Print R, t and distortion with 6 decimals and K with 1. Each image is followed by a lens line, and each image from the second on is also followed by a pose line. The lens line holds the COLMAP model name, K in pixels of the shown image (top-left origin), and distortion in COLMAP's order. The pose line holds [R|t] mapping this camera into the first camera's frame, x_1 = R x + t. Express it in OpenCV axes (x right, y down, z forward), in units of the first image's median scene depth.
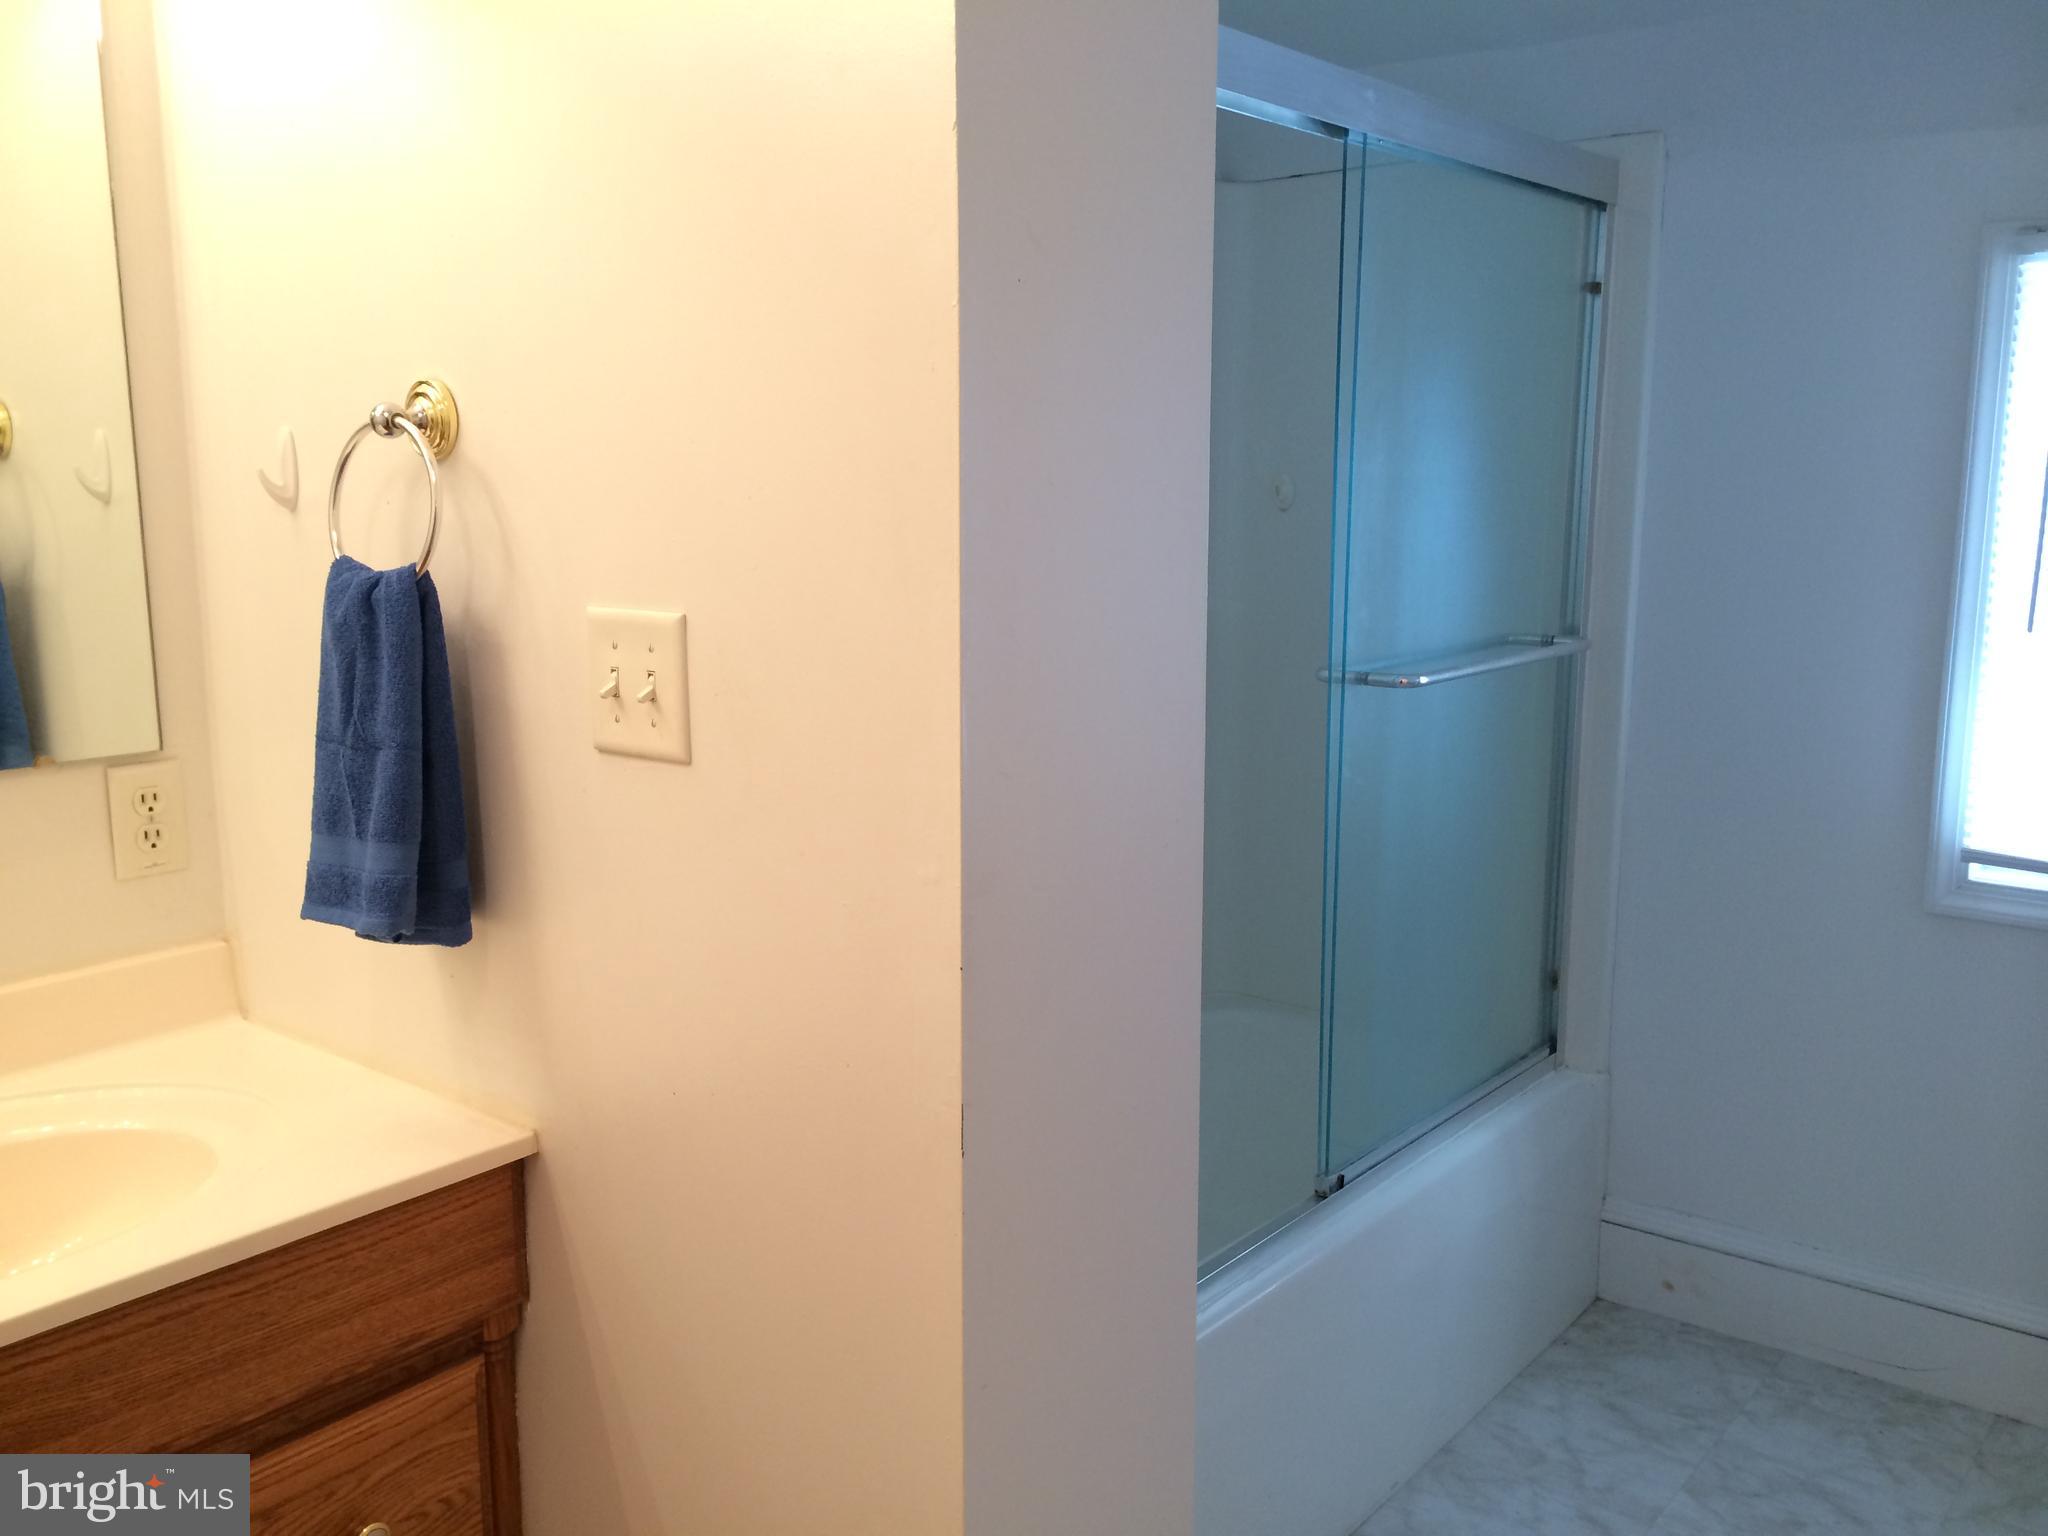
lens RADIAL K [[1811.8, 0, 1024.0], [0, 1811.8, 768.0], [0, 0, 1]] dist [0.051889, -0.001639]
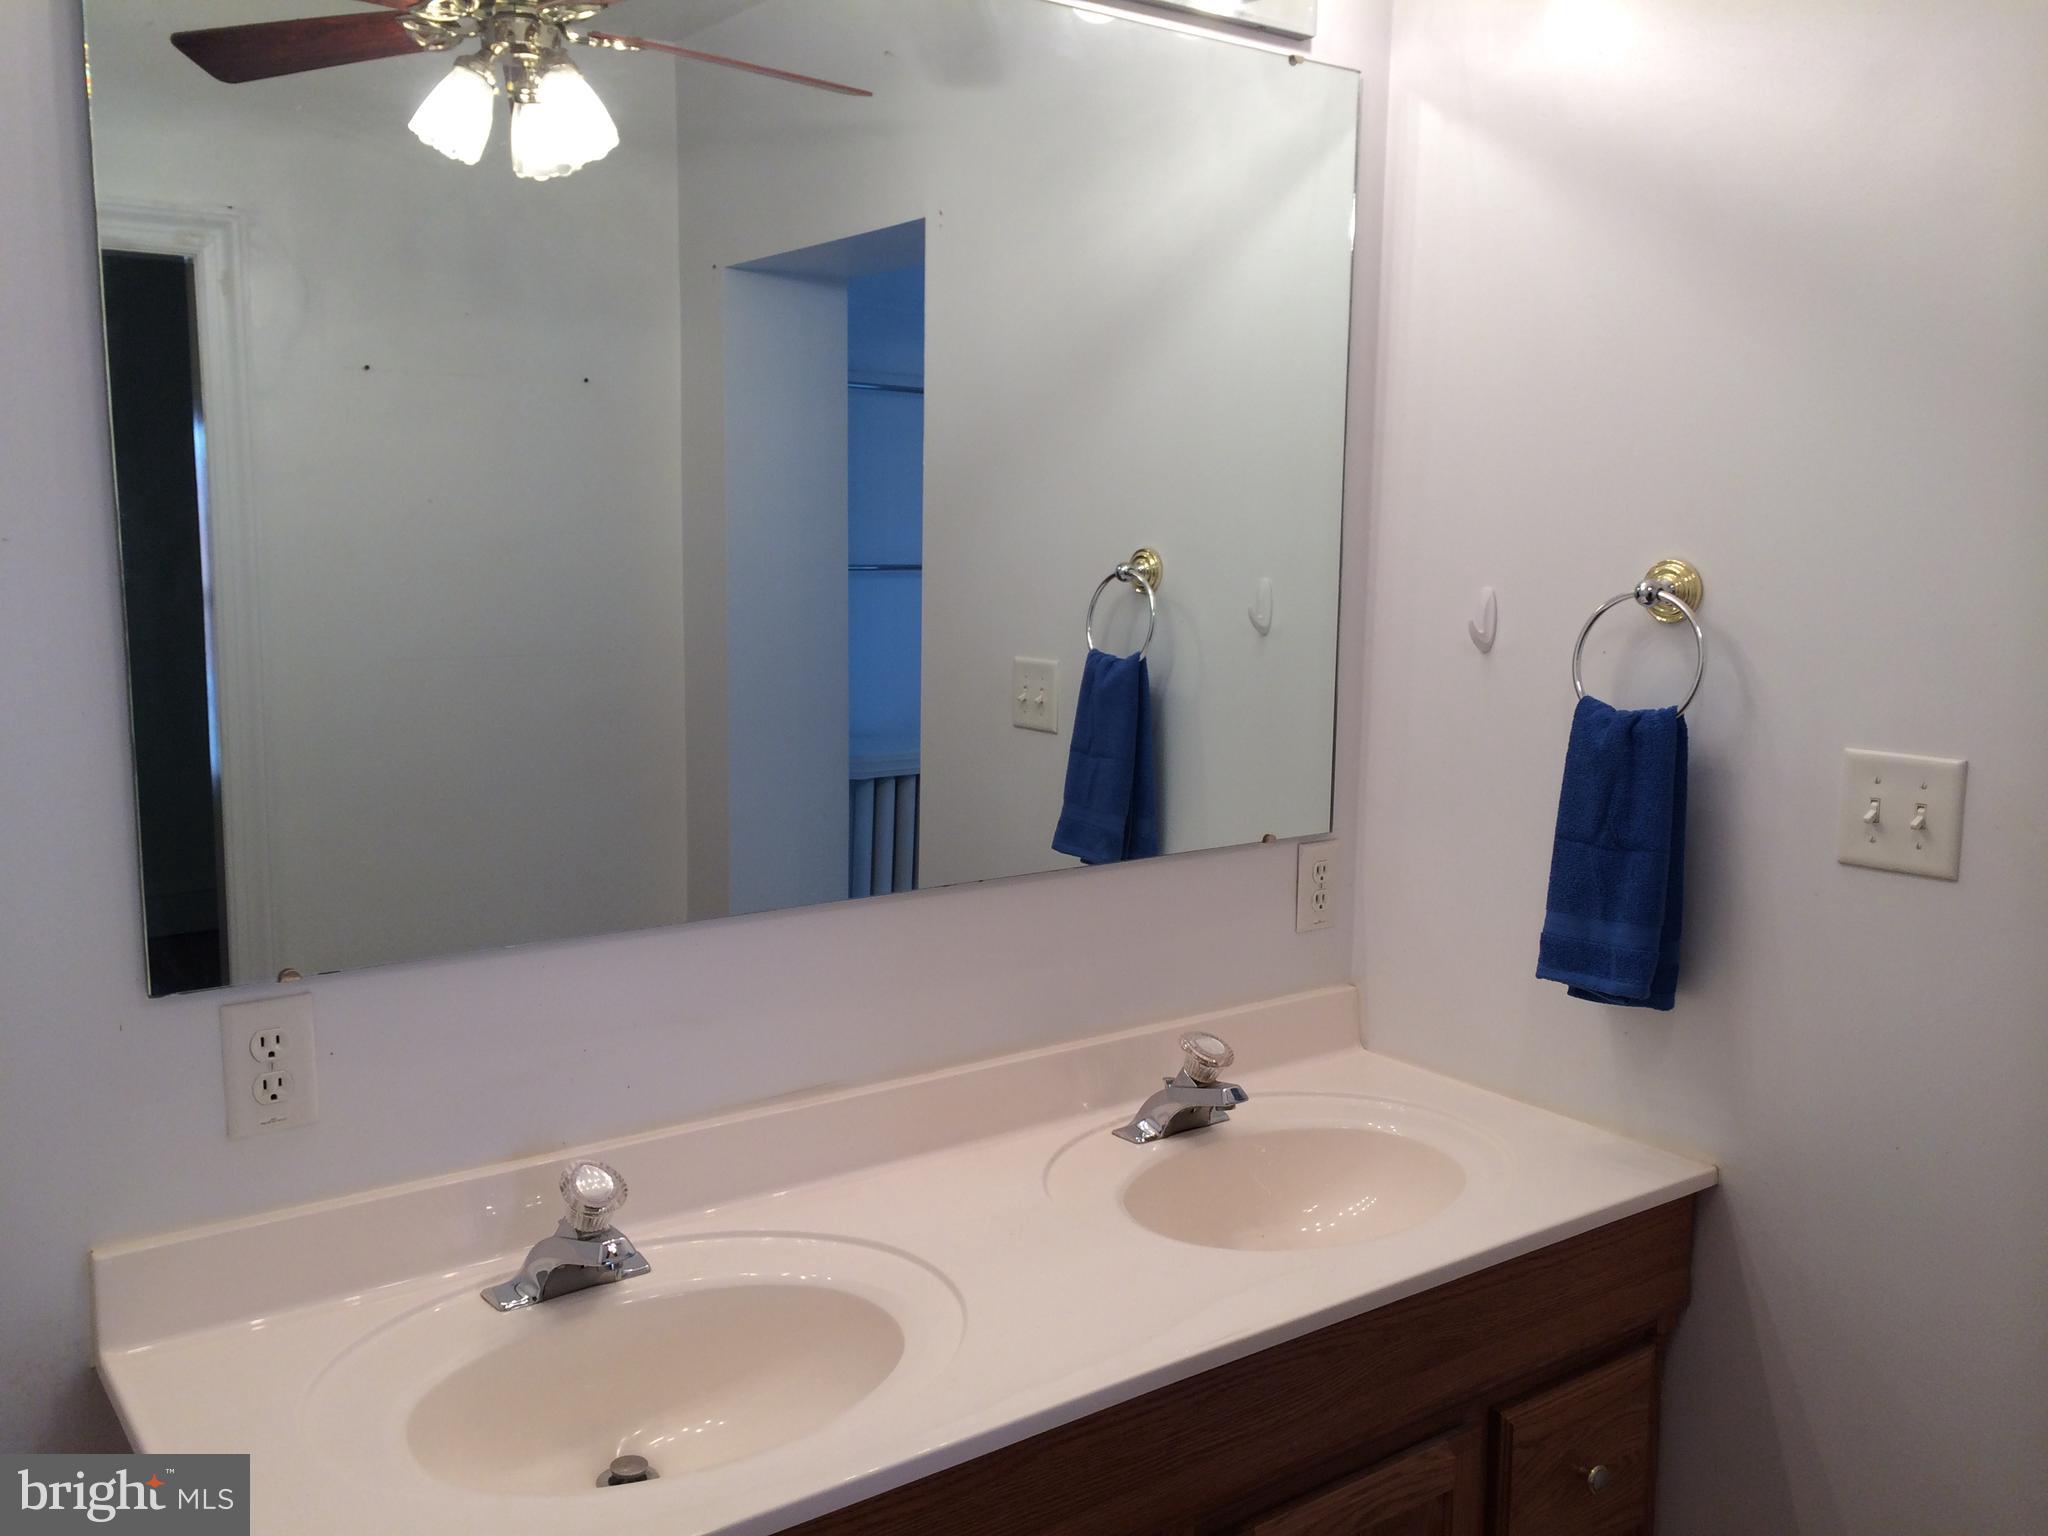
lens RADIAL K [[1744.0, 0, 1024.0], [0, 1744.0, 768.0], [0, 0, 1]] dist [0.076736, -0.092618]
pose [[0.967077, 0.047628, -0.249989, -0.443520], [-0.057458, 0.997829, -0.032171, -0.003641], [0.247914, 0.045476, 0.967714, -0.282818]]
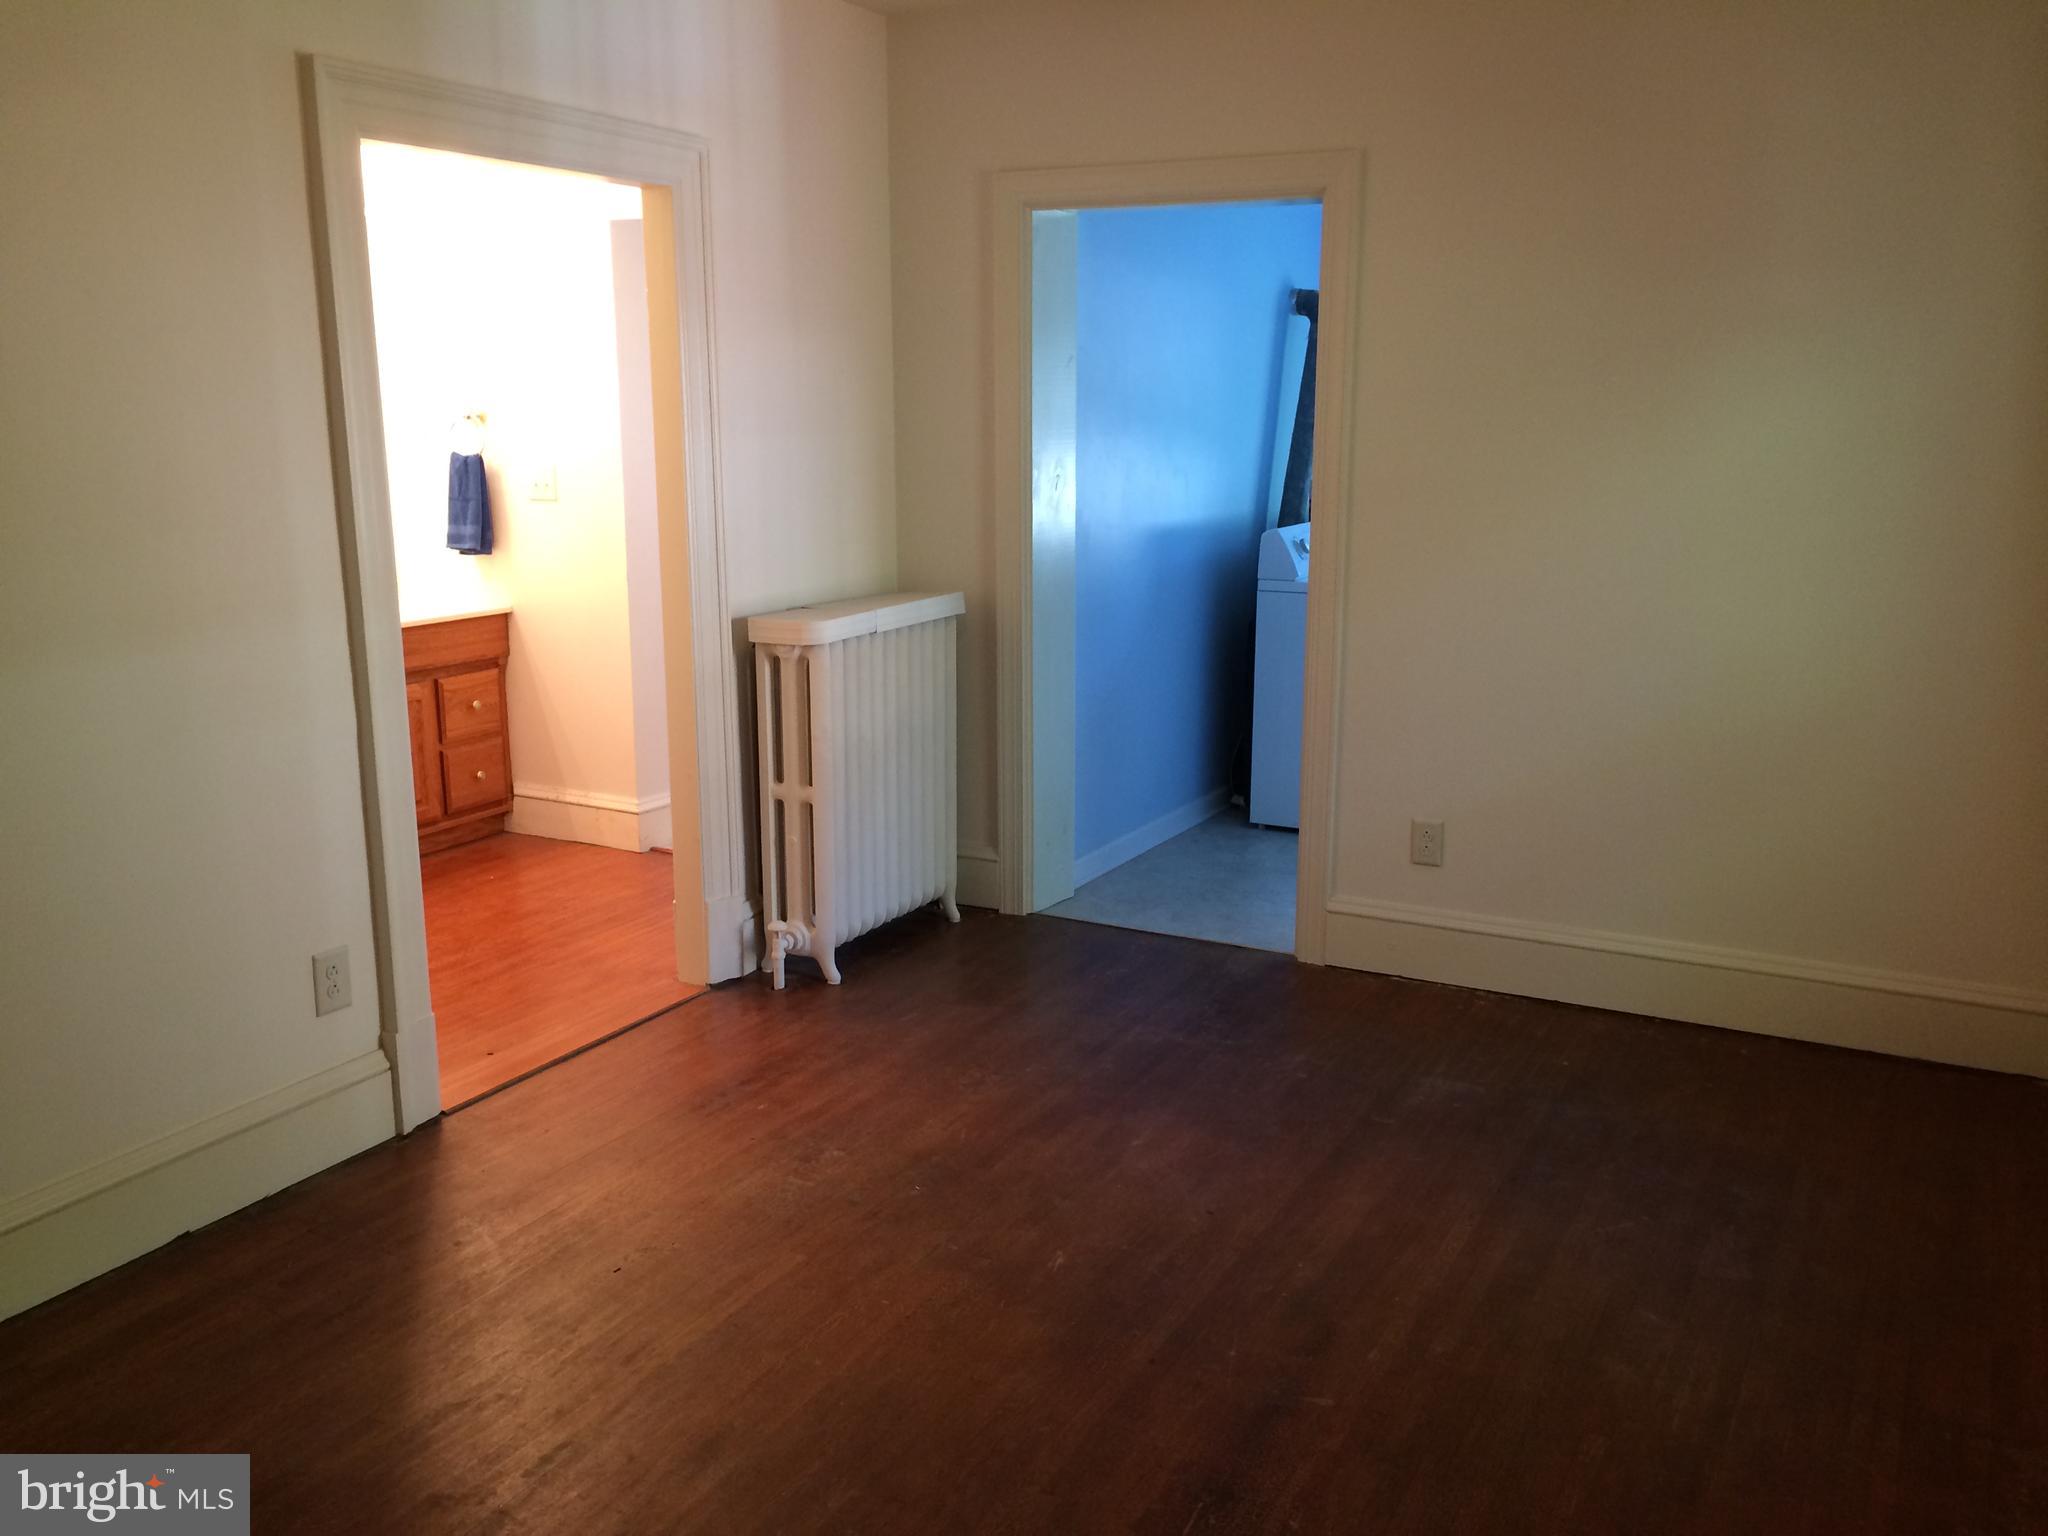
lens RADIAL K [[1744.0, 0, 1024.0], [0, 1744.0, 768.0], [0, 0, 1]] dist [0.076736, -0.092618]
pose [[0.984812, -0.031192, 0.170801, 0.148919], [0.023898, 0.998719, 0.044596, 0.406996], [-0.171974, -0.039837, 0.984296, -2.829944]]
